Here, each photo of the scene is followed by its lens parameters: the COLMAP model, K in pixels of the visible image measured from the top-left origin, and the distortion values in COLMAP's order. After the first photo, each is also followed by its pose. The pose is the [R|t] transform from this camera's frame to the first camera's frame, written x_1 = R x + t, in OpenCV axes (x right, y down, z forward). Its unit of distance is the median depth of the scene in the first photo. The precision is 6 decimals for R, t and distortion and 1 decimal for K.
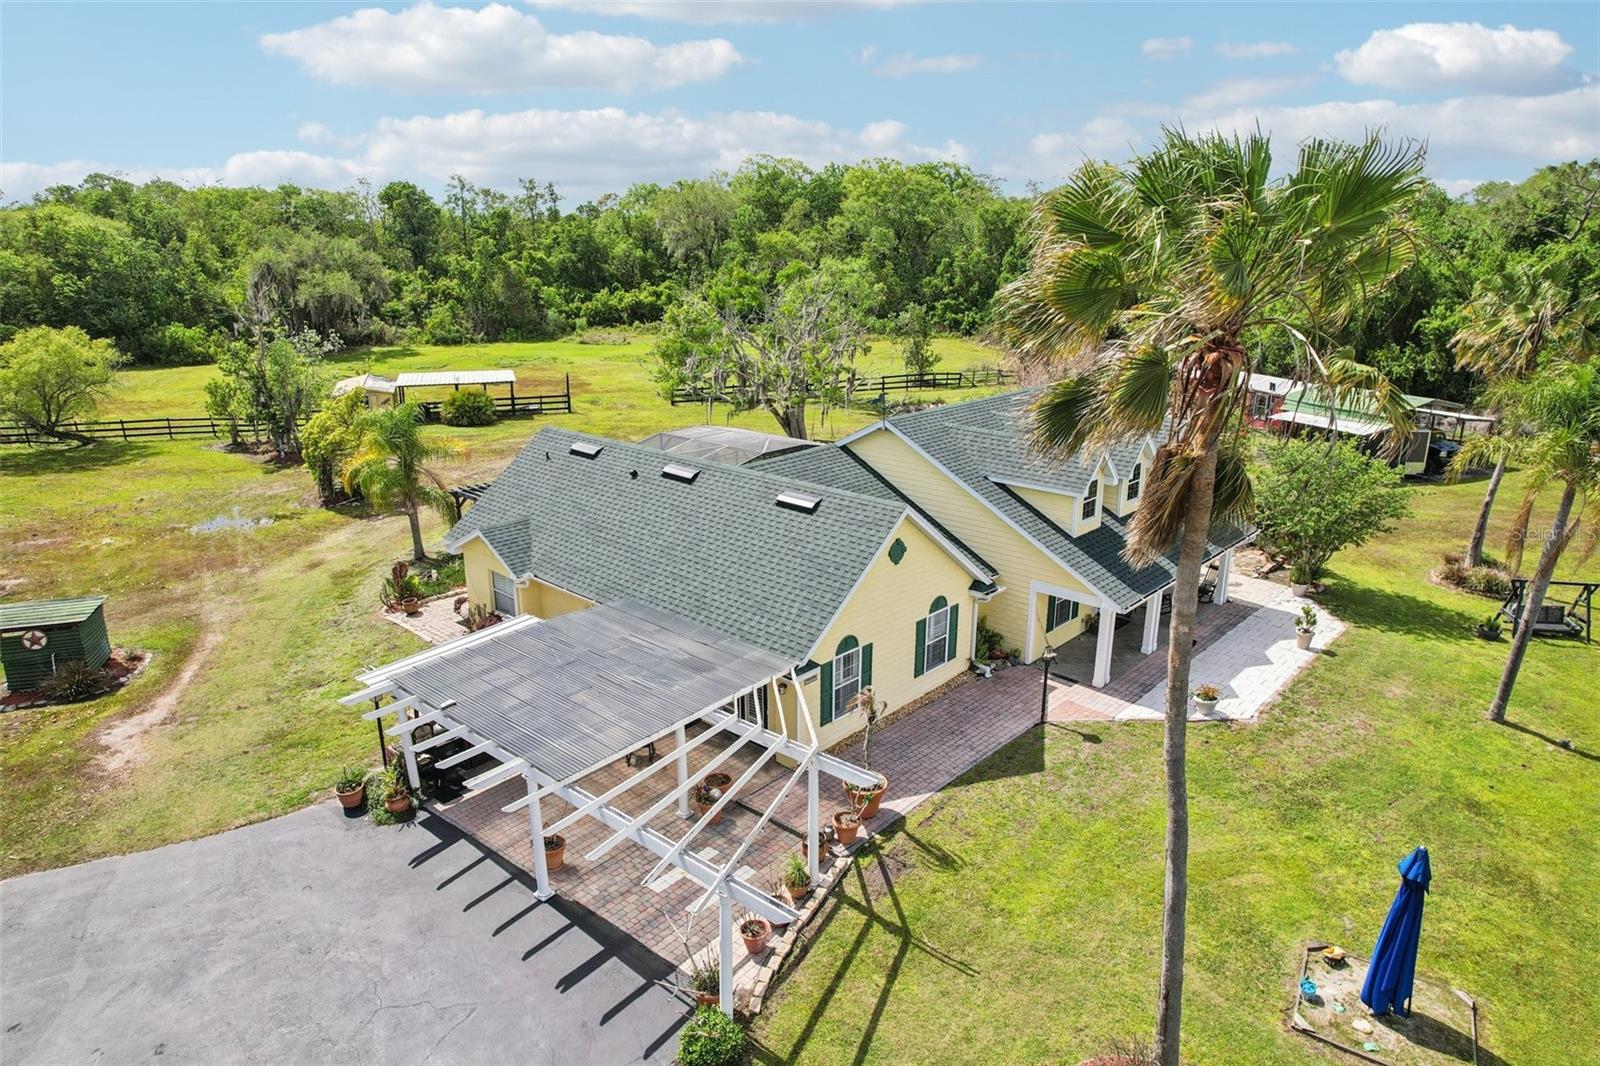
lens RADIAL K [[1031.3, 0, 800.0], [0, 1031.3, 533.0], [0, 0, 1]] dist [-0.076426, 0.070291]
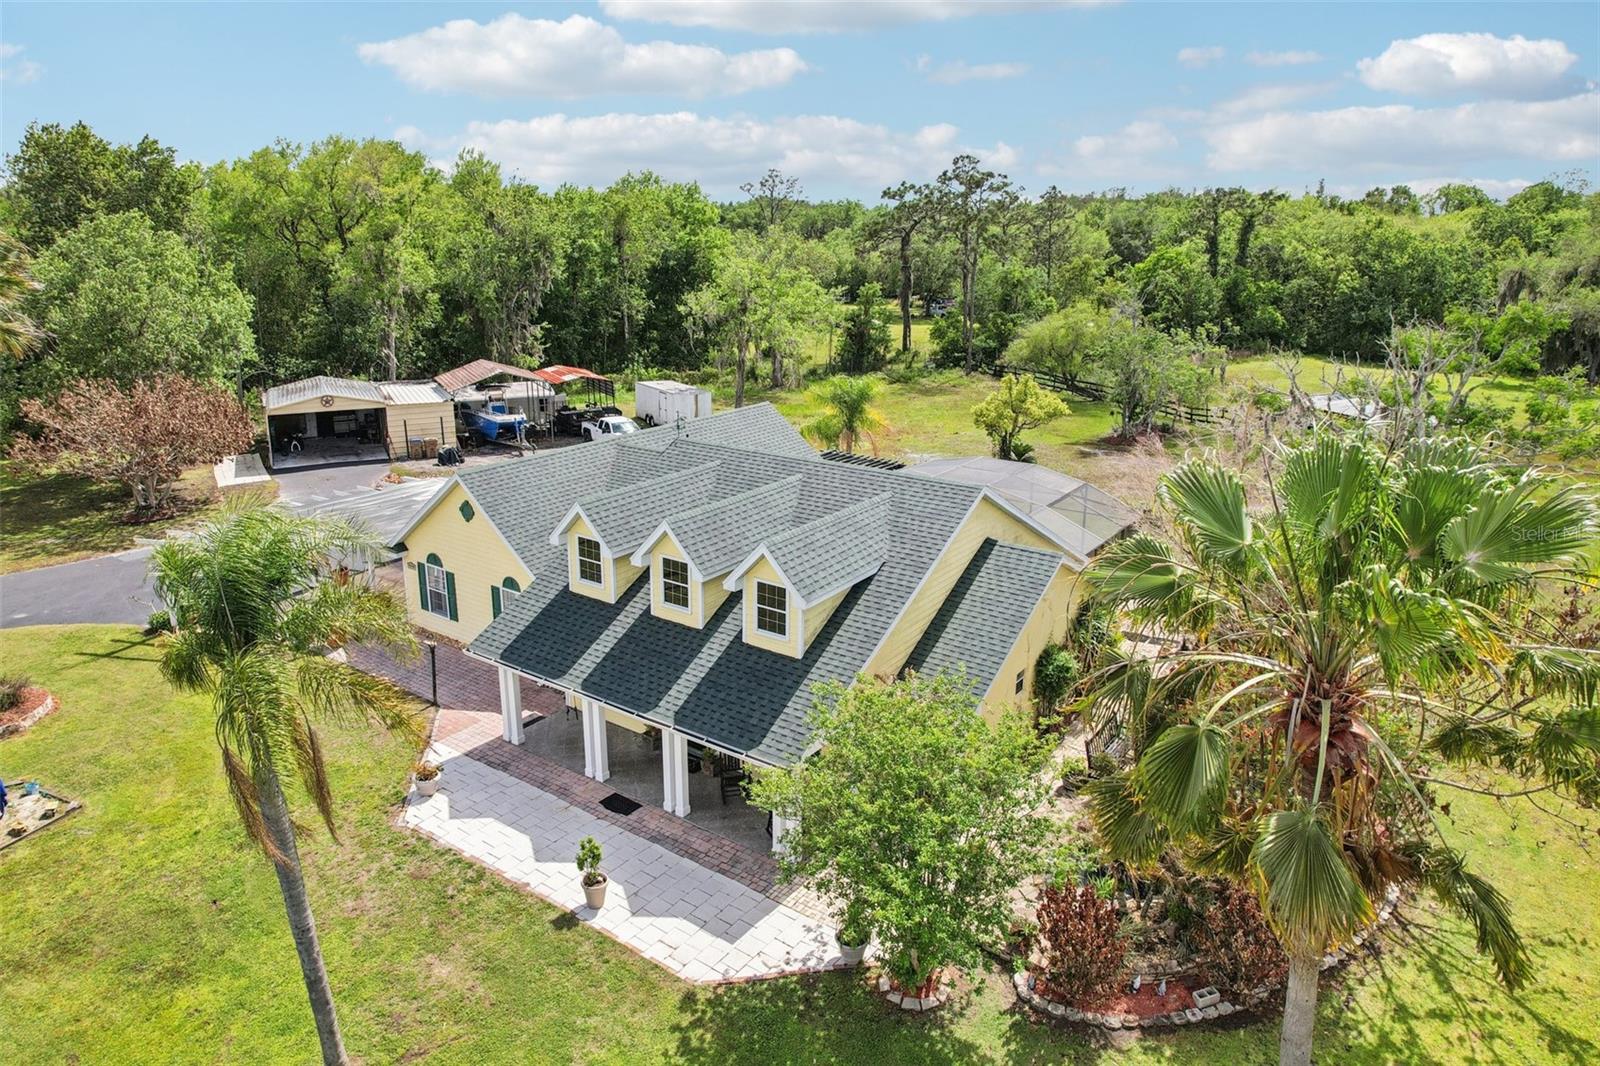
lens RADIAL K [[1034.4, 0, 800.0], [0, 1034.4, 533.0], [0, 0, 1]] dist [-0.101944, 0.092857]
pose [[0.119360, 0.287055, -0.950449, 0.483276], [-0.284432, 0.927055, 0.244270, -0.135958], [0.951237, 0.241182, 0.192301, 0.432016]]
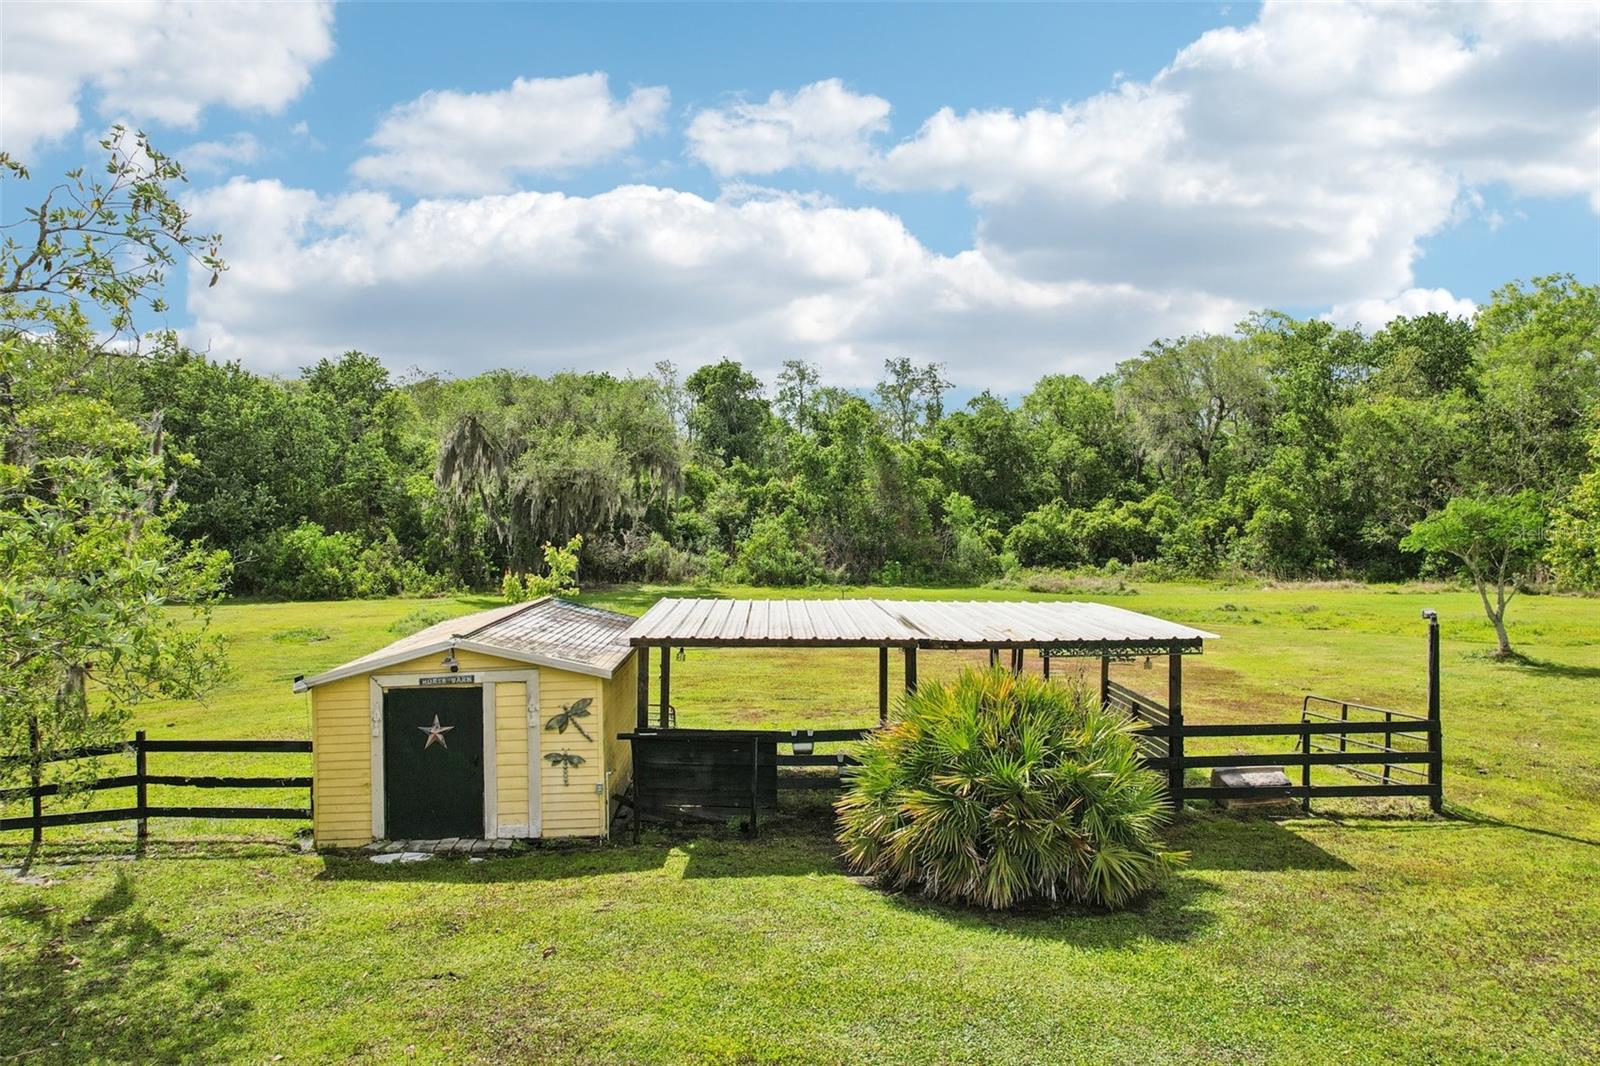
lens RADIAL K [[1031.3, 0, 800.0], [0, 1031.3, 533.0], [0, 0, 1]] dist [-0.076426, 0.070291]
pose [[0.963757, 0.006136, -0.266712, -0.338382], [-0.079487, 0.960935, -0.265116, -0.123433], [0.254666, 0.276707, 0.926595, 0.883044]]
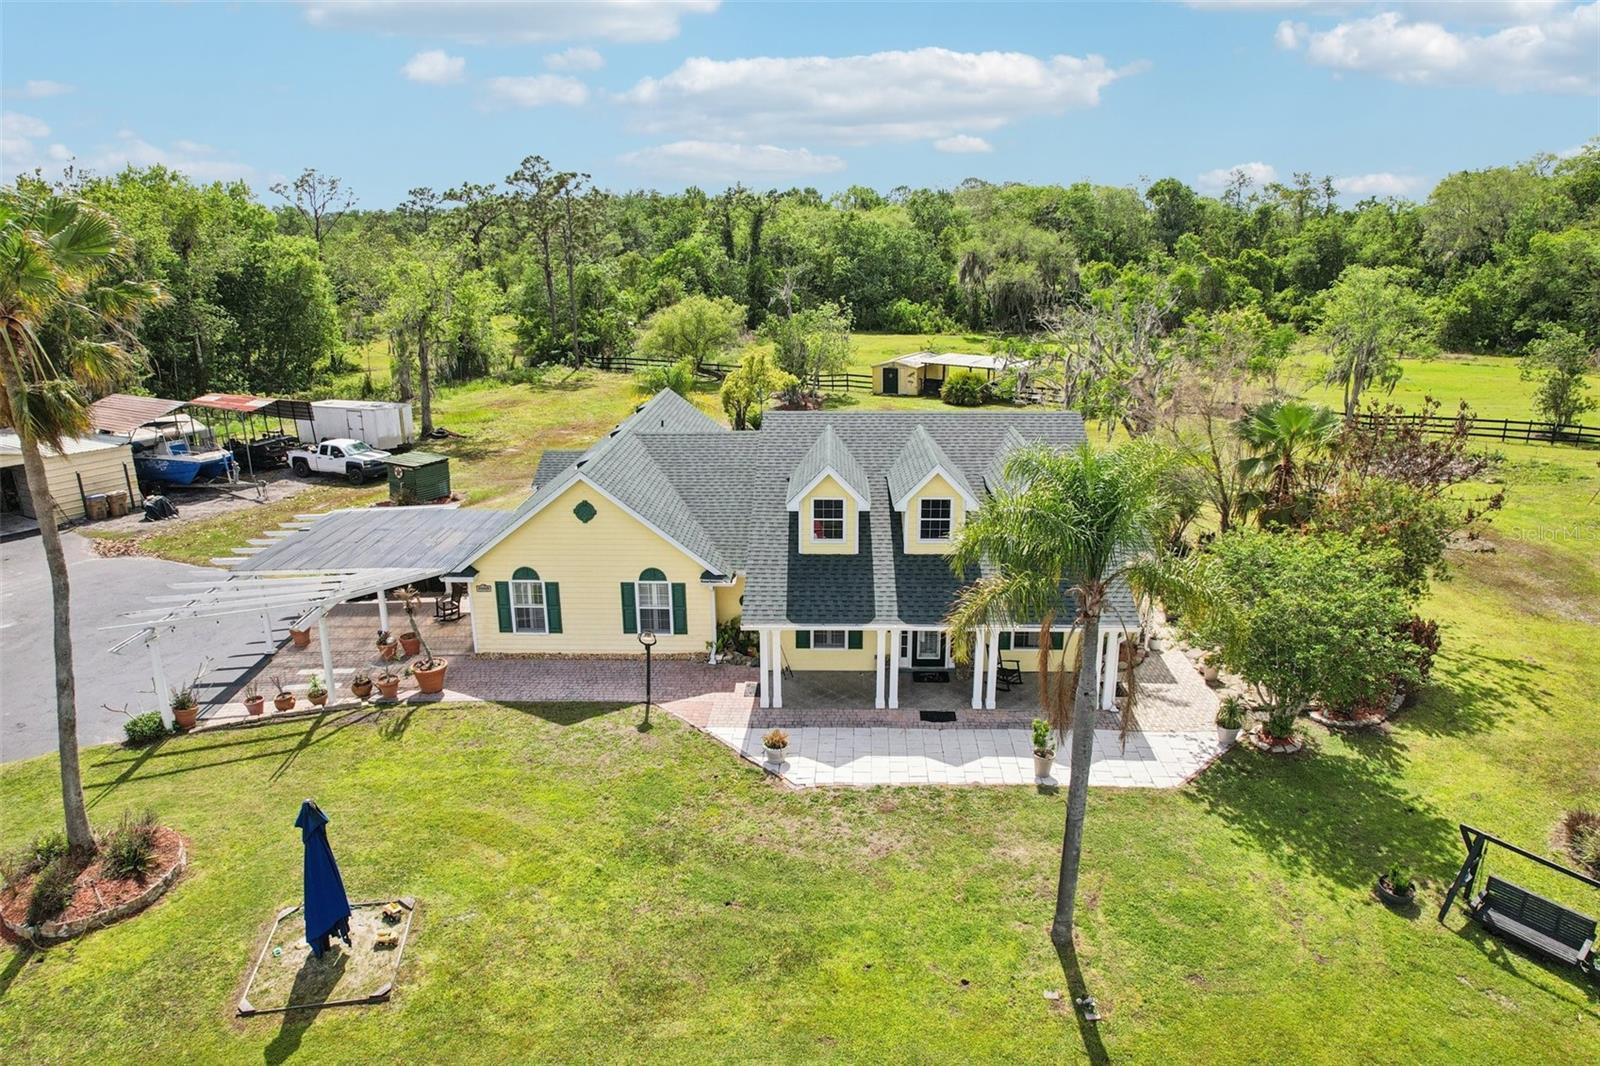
lens RADIAL K [[1020.6, 0, 805.7], [0, 1020.6, 543.4], [0, 0, 1]] dist [-0.087971, 0.067452]
pose [[0.653800, 0.223382, -0.722943, 0.409496], [-0.209932, 0.971472, 0.110321, -0.047245], [0.726962, 0.079641, 0.682043, 0.153101]]
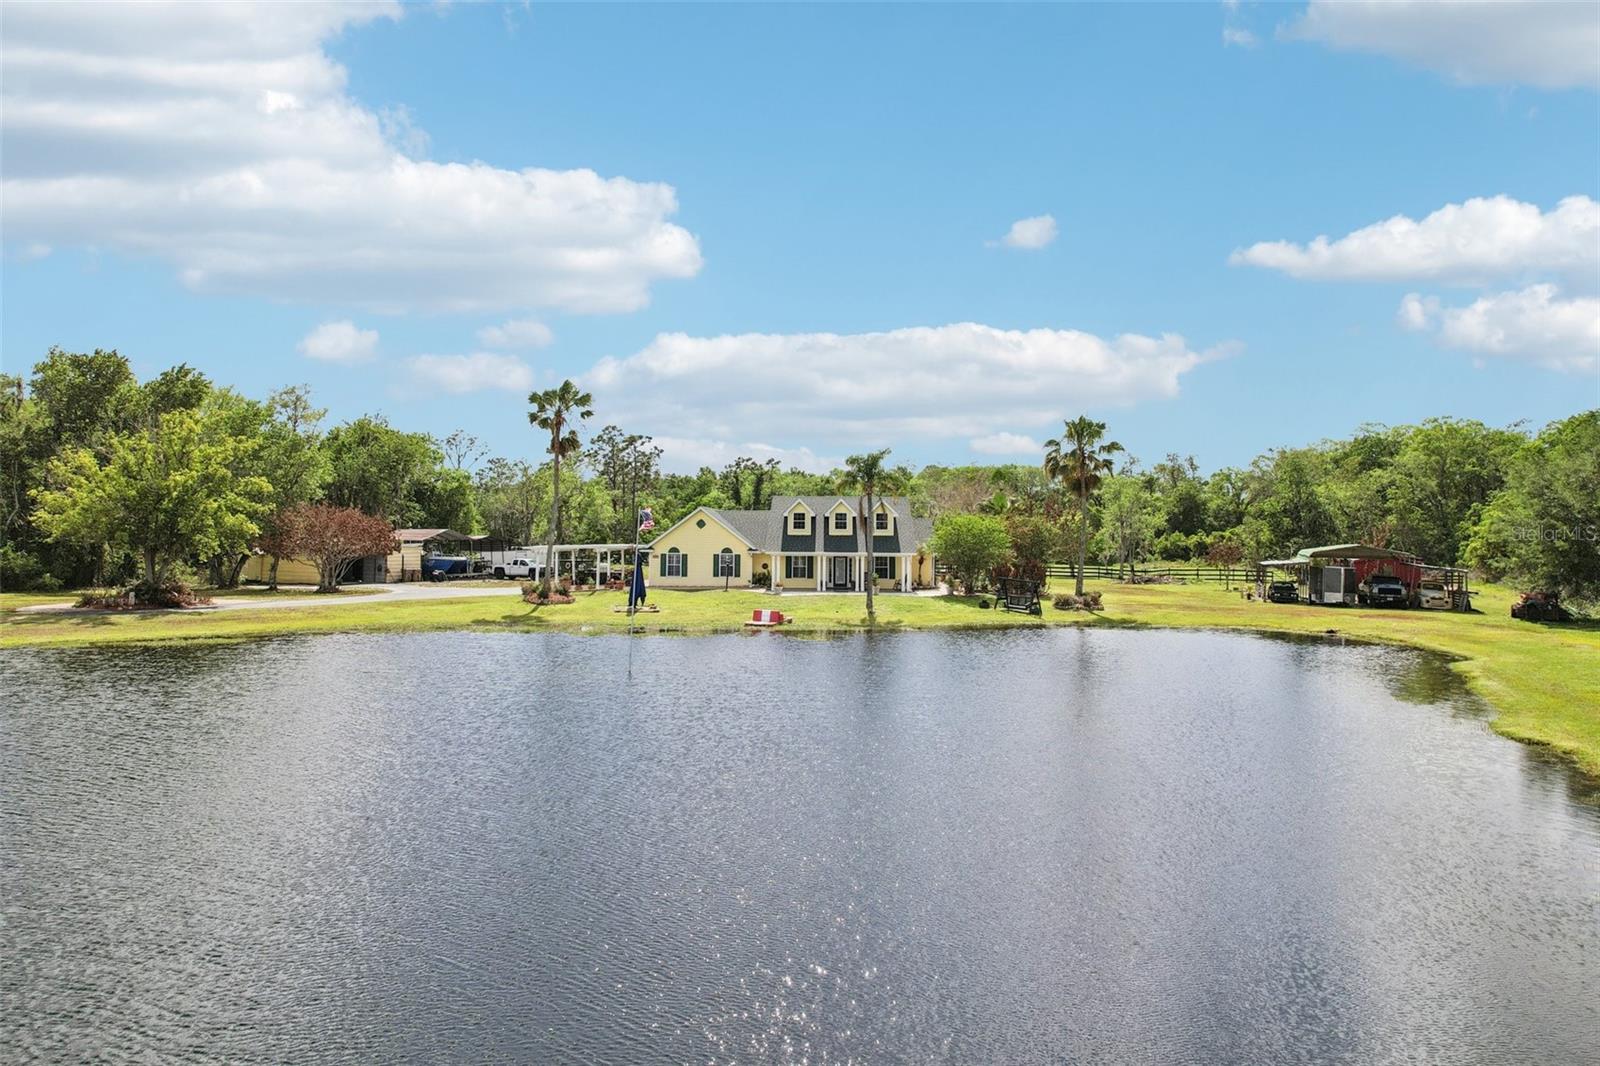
lens RADIAL K [[1031.3, 0, 800.0], [0, 1031.3, 533.0], [0, 0, 1]] dist [-0.076426, 0.070291]
pose [[0.655947, 0.006651, -0.754778, 0.912044], [-0.221730, 0.957541, -0.184258, 0.190421], [0.721505, 0.288220, 0.629571, -0.220791]]
